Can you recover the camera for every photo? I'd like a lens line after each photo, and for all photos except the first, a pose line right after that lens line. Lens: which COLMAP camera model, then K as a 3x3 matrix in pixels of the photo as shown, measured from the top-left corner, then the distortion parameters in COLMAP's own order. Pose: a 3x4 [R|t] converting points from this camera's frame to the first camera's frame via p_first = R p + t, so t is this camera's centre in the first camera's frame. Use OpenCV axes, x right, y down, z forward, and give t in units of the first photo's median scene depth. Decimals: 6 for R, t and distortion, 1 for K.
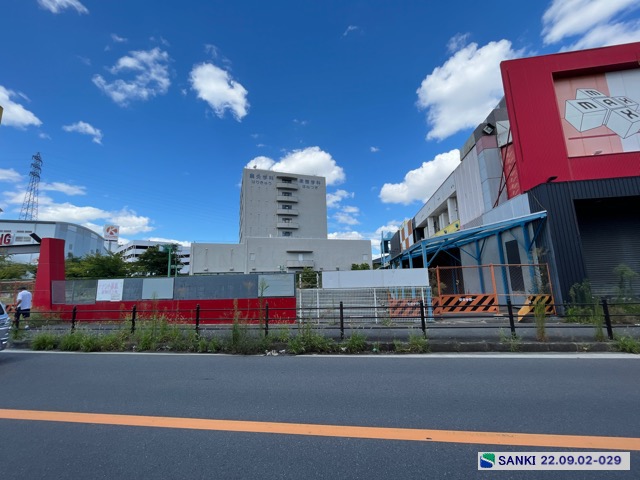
lens RADIAL K [[260.0, 0, 320.4], [0, 260.0, 240.9], [0, 0, 1]] dist [-0.001458, 0.000147]
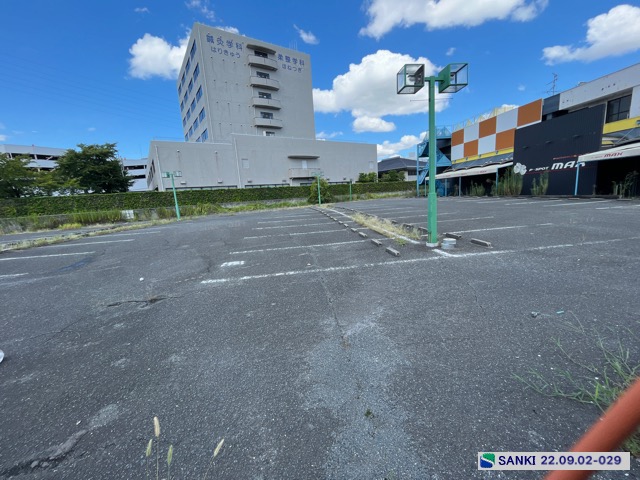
lens RADIAL K [[260.0, 0, 320.2], [0, 260.0, 239.7], [0, 0, 1]] dist [-0.001458, 0.000147]
pose [[0.961715, -0.081222, 0.261737, -0.208248], [-0.003131, 0.951752, 0.306851, 0.031139], [-0.274032, -0.295923, 0.915061, 0.172315]]
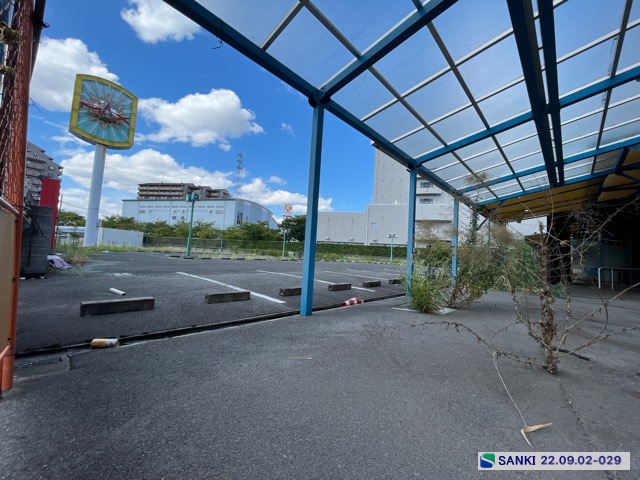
lens RADIAL K [[260.0, 0, 320.1], [0, 260.0, 240.8], [0, 0, 1]] dist [-0.001458, 0.000147]
pose [[0.811637, 0.040175, -0.582779, 0.086123], [0.008943, 0.996661, 0.081163, 0.028019], [0.584094, -0.071087, 0.808567, 0.127246]]
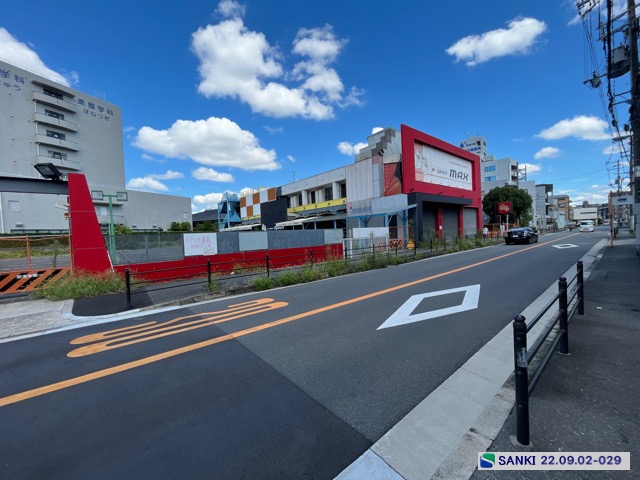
lens RADIAL K [[260.0, 0, 320.7], [0, 260.0, 239.3], [0, 0, 1]] dist [-0.001458, 0.000147]
pose [[0.660972, -0.017441, 0.750208, -0.189168], [-0.092588, 0.990196, 0.104595, 0.004433], [-0.744677, -0.138595, 0.652876, 0.006178]]
